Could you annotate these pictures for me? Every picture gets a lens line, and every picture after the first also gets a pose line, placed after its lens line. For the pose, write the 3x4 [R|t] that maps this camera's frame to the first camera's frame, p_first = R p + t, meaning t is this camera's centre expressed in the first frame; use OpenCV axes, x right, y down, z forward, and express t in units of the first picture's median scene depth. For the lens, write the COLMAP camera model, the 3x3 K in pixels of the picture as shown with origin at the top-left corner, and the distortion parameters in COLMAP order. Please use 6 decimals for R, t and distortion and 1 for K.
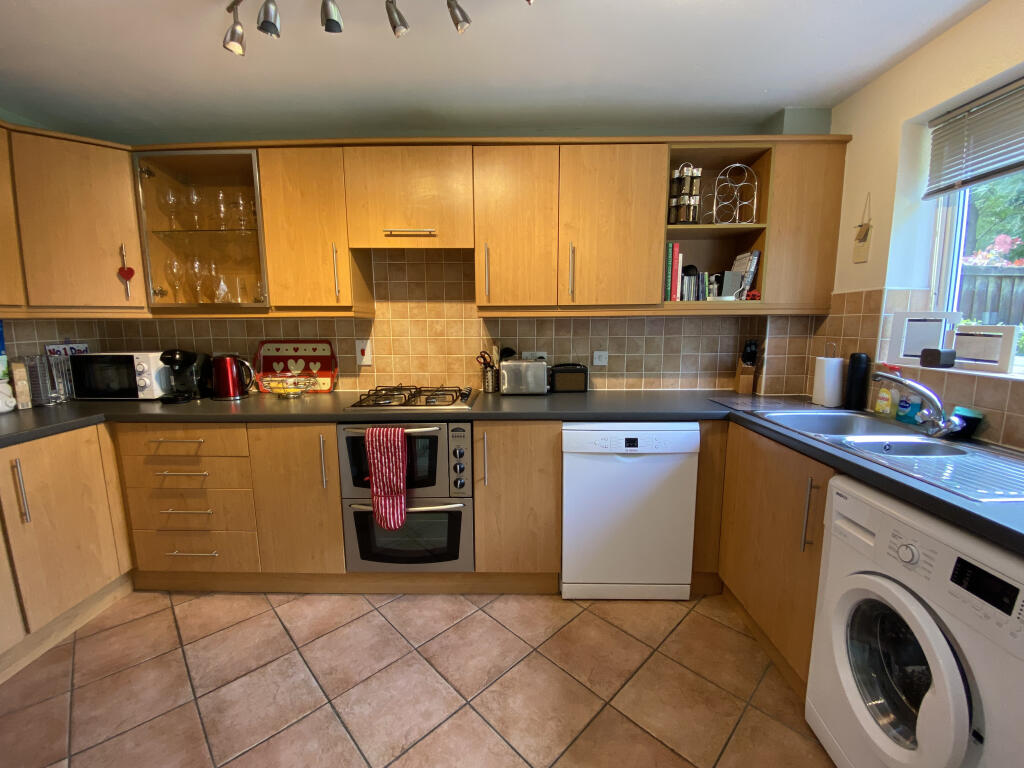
lens RADIAL K [[413.2, 0, 512.0], [0, 413.2, 384.0], [0, 0, 1]] dist [0.017628, -0.022133]
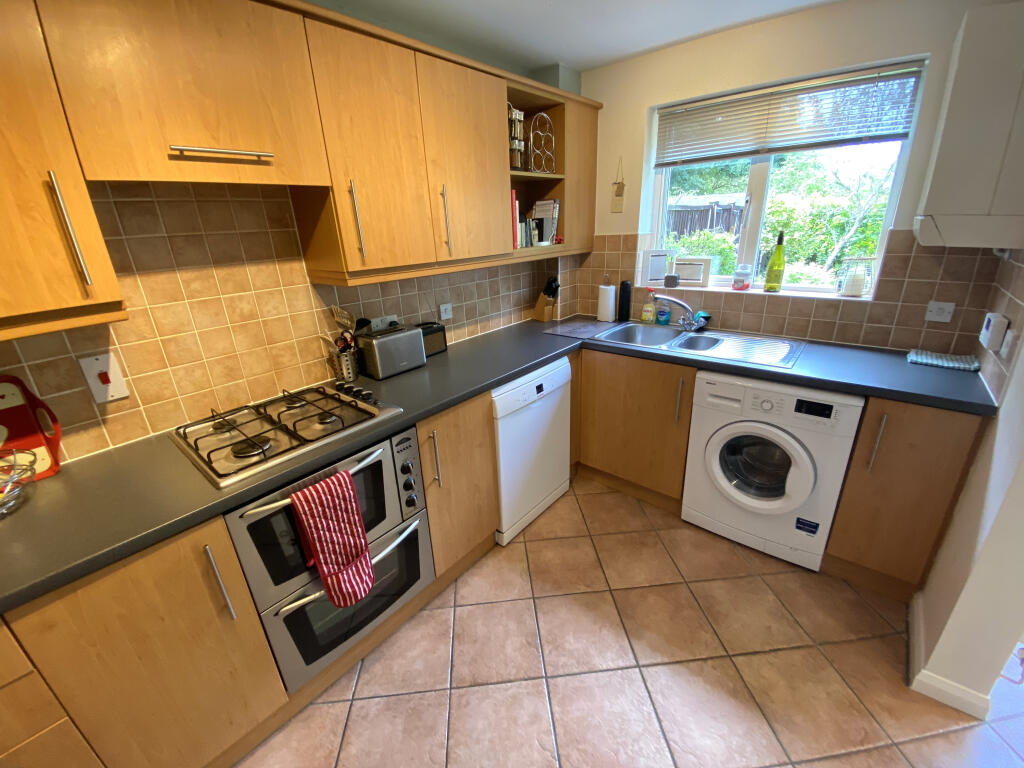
lens RADIAL K [[413.2, 0, 512.0], [0, 413.2, 384.0], [0, 0, 1]] dist [0.017628, -0.022133]
pose [[0.633027, -0.298574, 0.714234, -0.499814], [0.148507, 0.952330, 0.266484, -0.161452], [-0.759752, -0.062622, 0.647191, 0.321304]]
